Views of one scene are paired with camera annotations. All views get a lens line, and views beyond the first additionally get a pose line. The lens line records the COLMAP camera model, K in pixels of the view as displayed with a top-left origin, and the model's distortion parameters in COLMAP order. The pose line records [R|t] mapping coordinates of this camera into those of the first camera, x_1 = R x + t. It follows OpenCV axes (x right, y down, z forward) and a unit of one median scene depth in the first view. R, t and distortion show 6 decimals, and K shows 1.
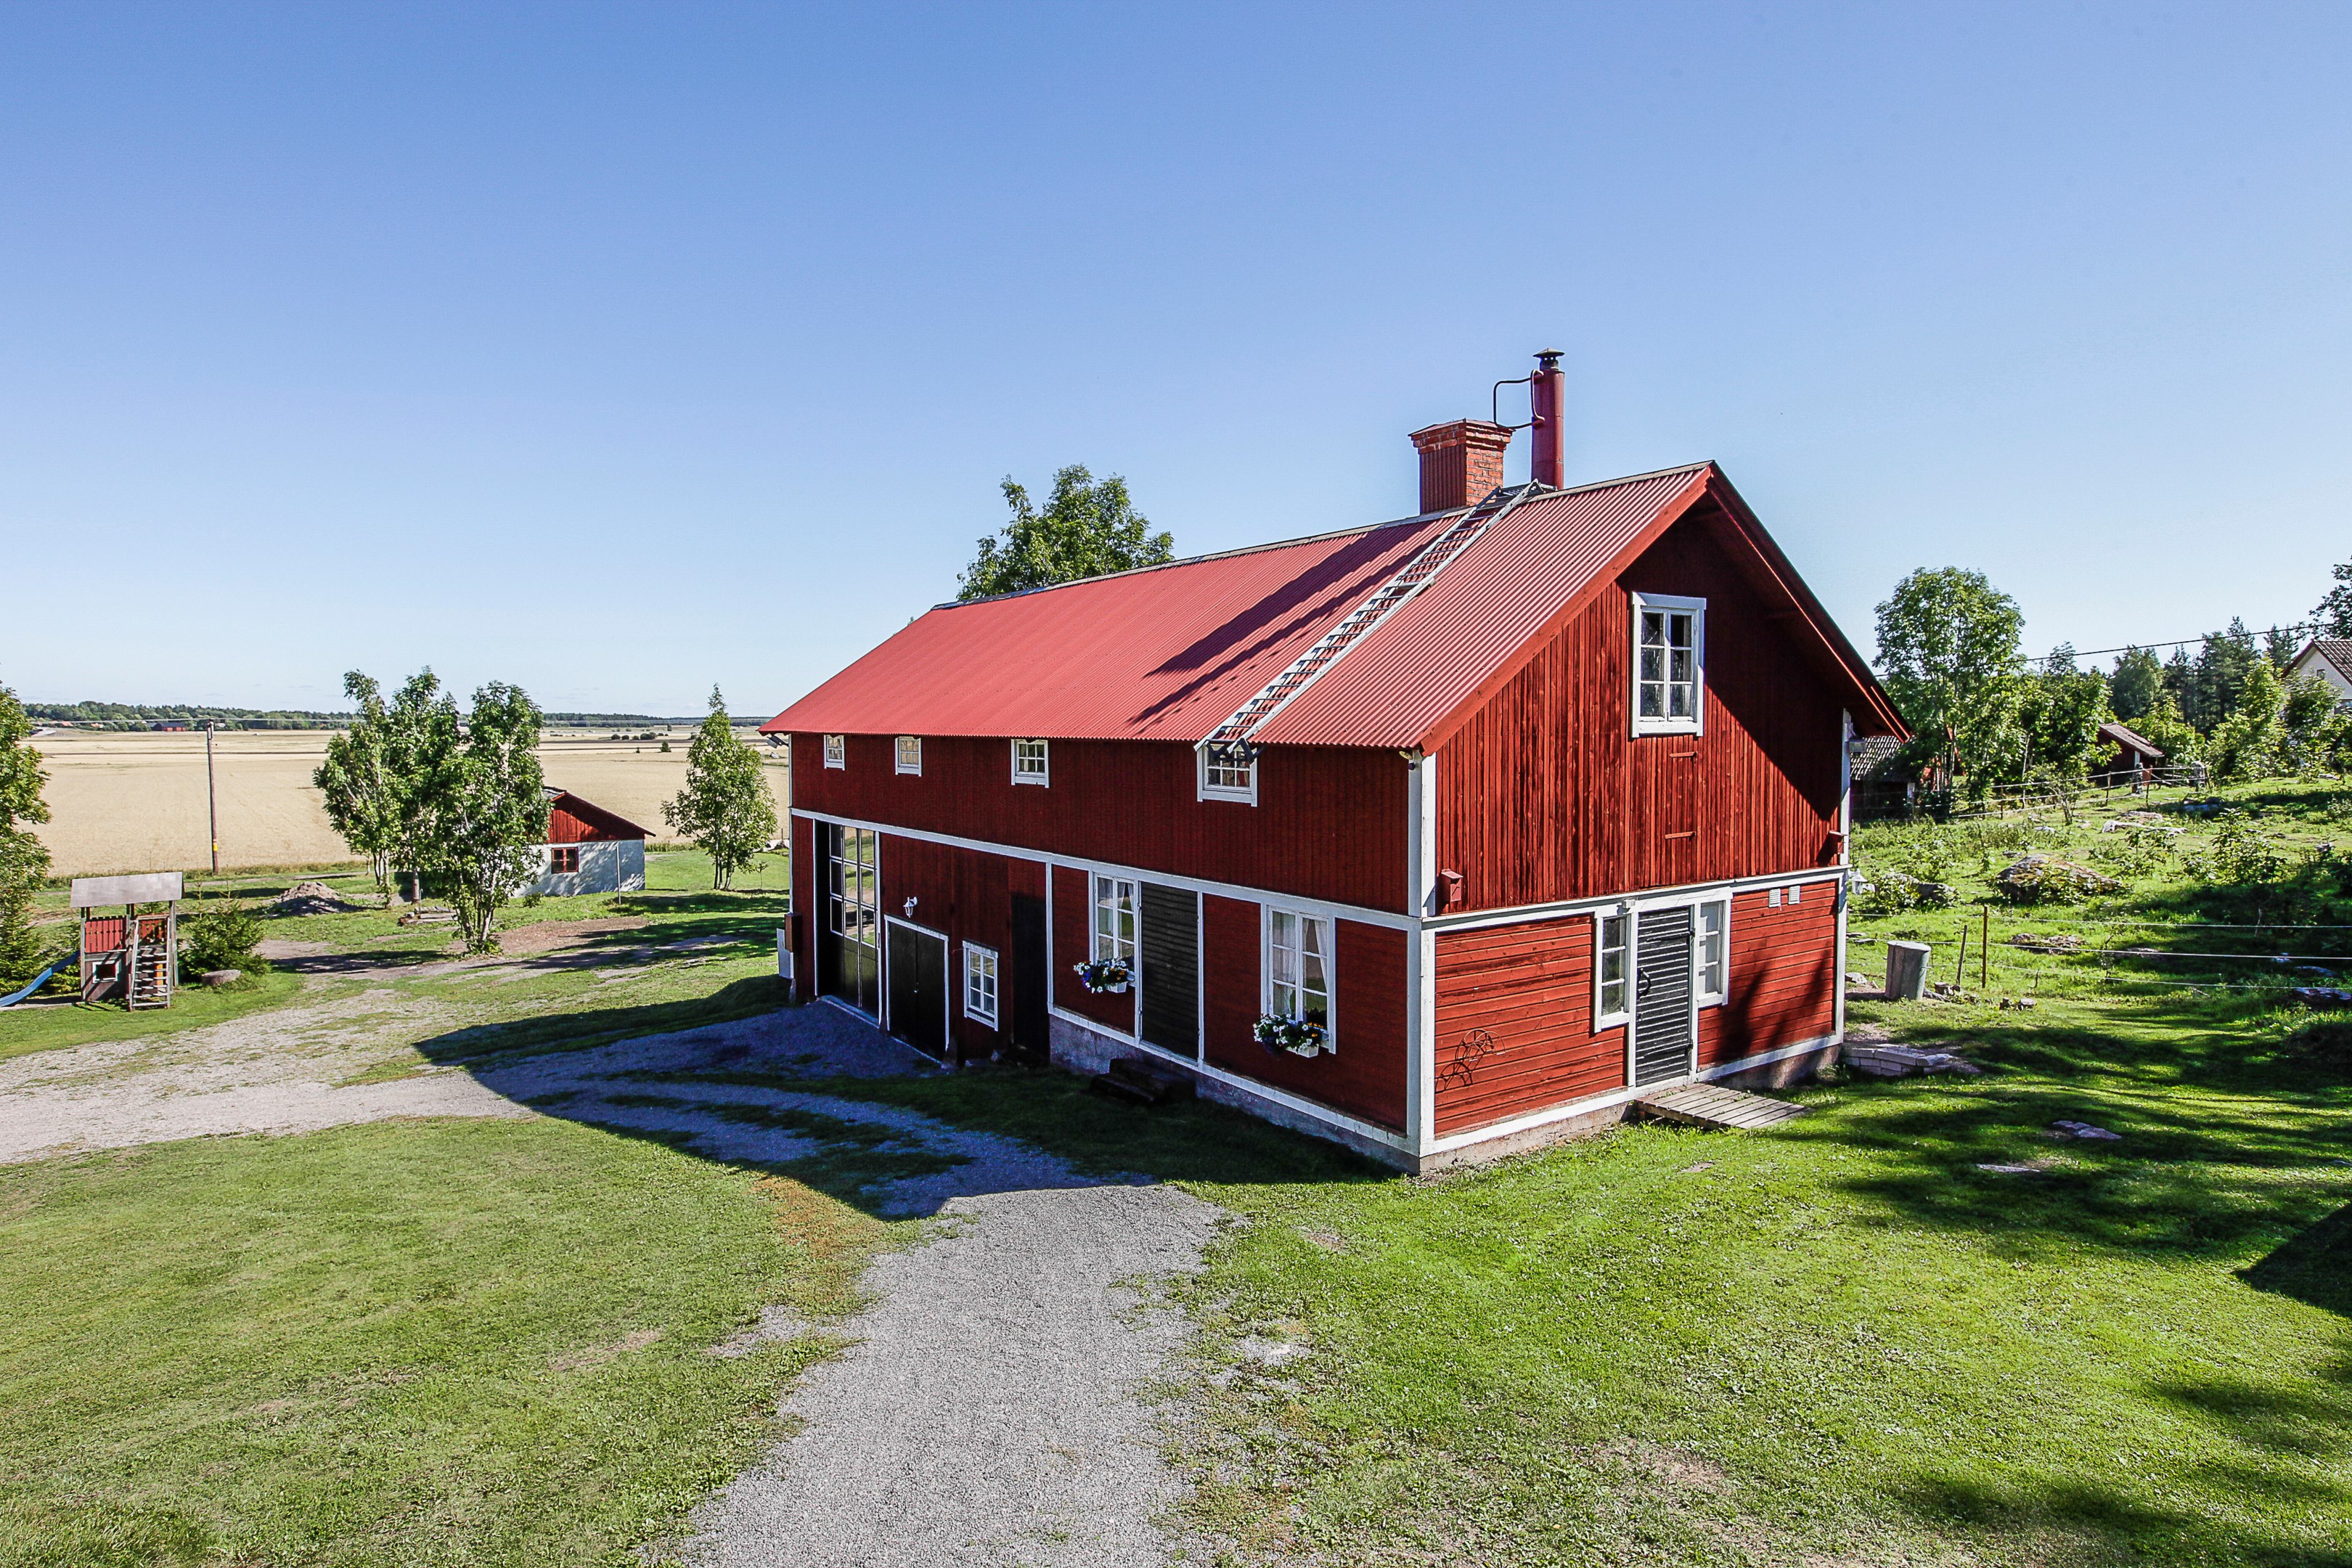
lens RADIAL K [[1331.4, 0, 1179.5], [0, 1331.4, 776.6], [0, 0, 1]] dist [-0.023111, 0.005722]
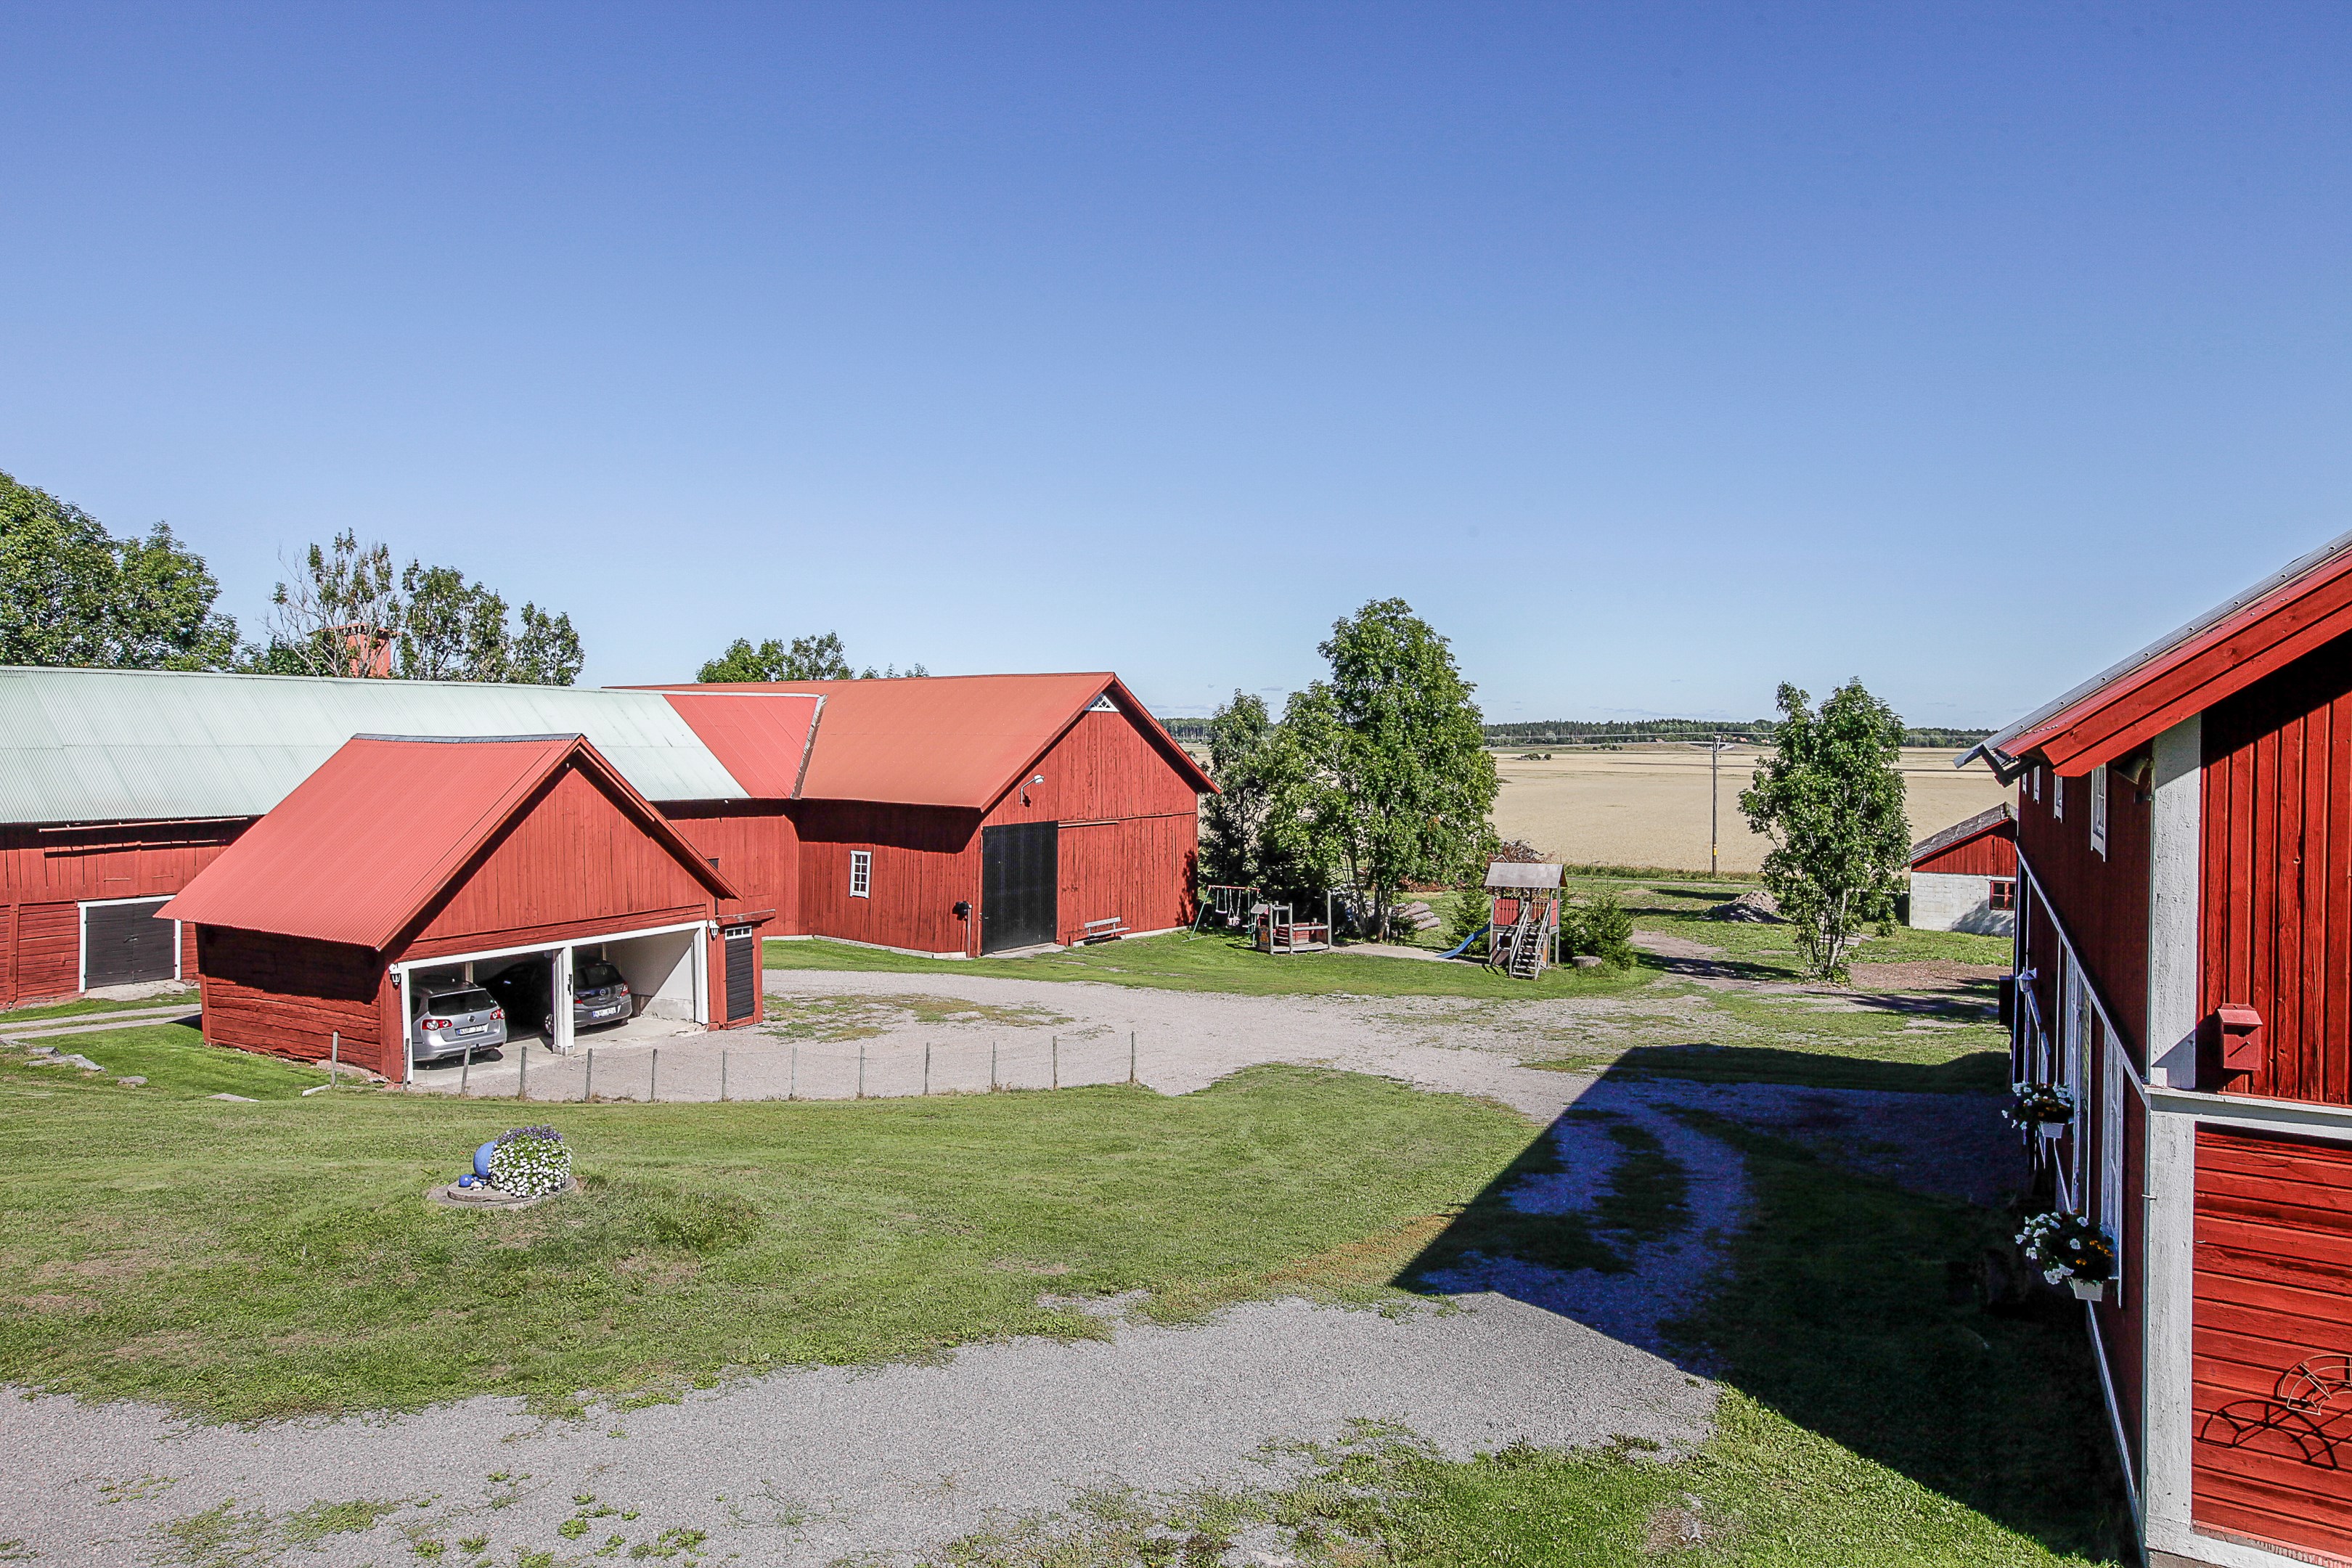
lens RADIAL K [[1425.6, 0, 1173.3], [0, 1425.6, 781.4], [0, 0, 1]] dist [-0.020441, 0.004707]
pose [[0.430140, 0.030793, -0.902237, 0.507710], [-0.042411, 0.999004, 0.013877, -0.005550], [0.901765, 0.032295, 0.431018, 0.401295]]
